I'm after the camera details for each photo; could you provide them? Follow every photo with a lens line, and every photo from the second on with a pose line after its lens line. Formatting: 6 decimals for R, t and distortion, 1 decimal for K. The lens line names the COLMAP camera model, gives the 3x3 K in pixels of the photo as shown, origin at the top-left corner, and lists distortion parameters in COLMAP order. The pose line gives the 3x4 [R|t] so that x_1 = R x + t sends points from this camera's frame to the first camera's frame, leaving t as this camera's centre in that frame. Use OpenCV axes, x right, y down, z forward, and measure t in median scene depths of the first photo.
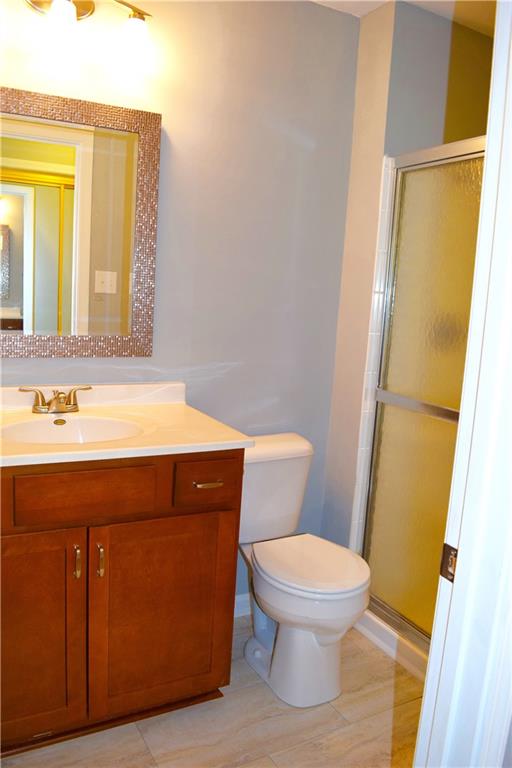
lens RADIAL K [[605.4, 0, 252.7], [0, 605.4, 384.8], [0, 0, 1]] dist [-0.094854, 0.026011]
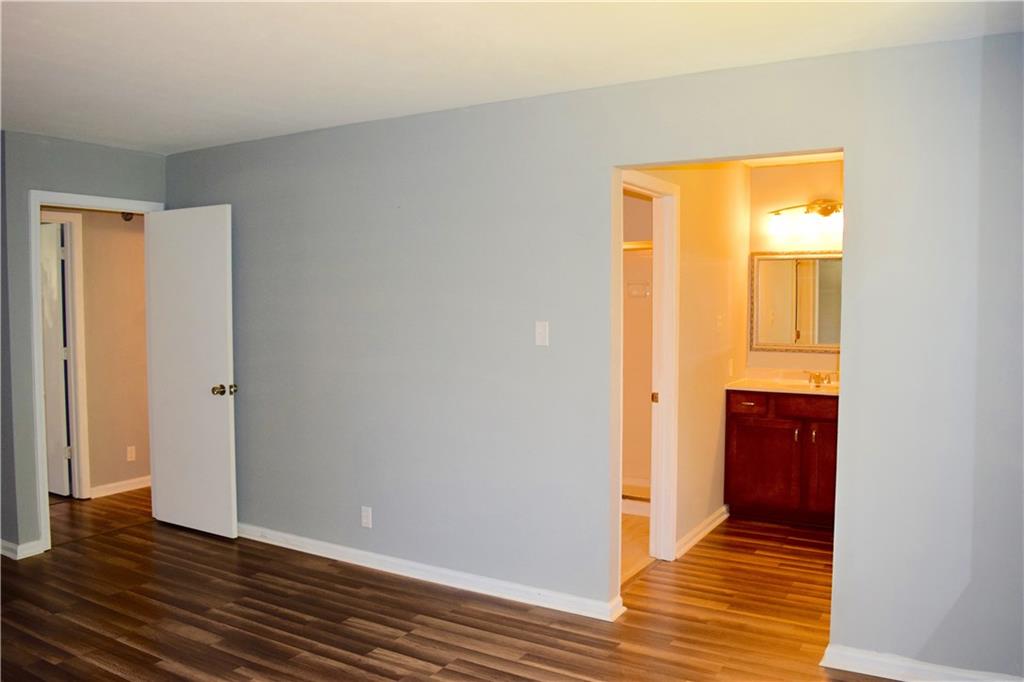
lens RADIAL K [[807.2, 0, 510.7], [0, 807.2, 340.6], [0, 0, 1]] dist [-0.094854, 0.026011]
pose [[0.861646, -0.087717, 0.499872, -1.133661], [0.128953, 0.990465, -0.048476, 0.033982], [-0.490854, 0.106229, 0.864742, -1.125136]]
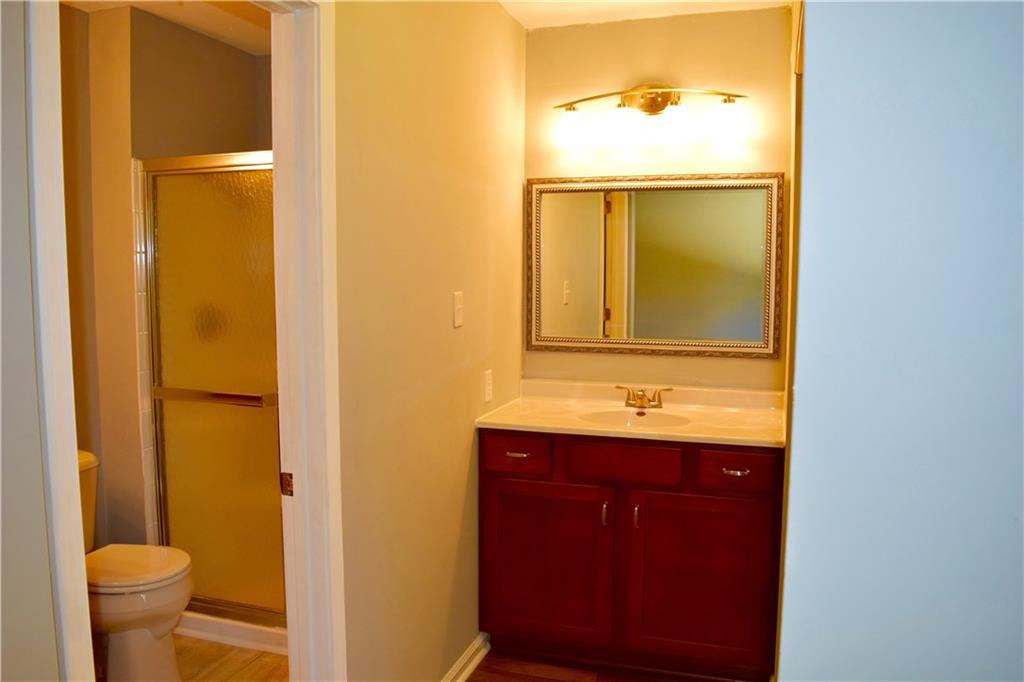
lens RADIAL K [[807.2, 0, 512.7], [0, 807.2, 340.3], [0, 0, 1]] dist [-0.094854, 0.026011]
pose [[0.726128, -0.120541, 0.676911, -0.242709], [0.145147, 0.989199, 0.020452, -0.010585], [-0.672065, 0.083401, 0.735781, -0.381069]]
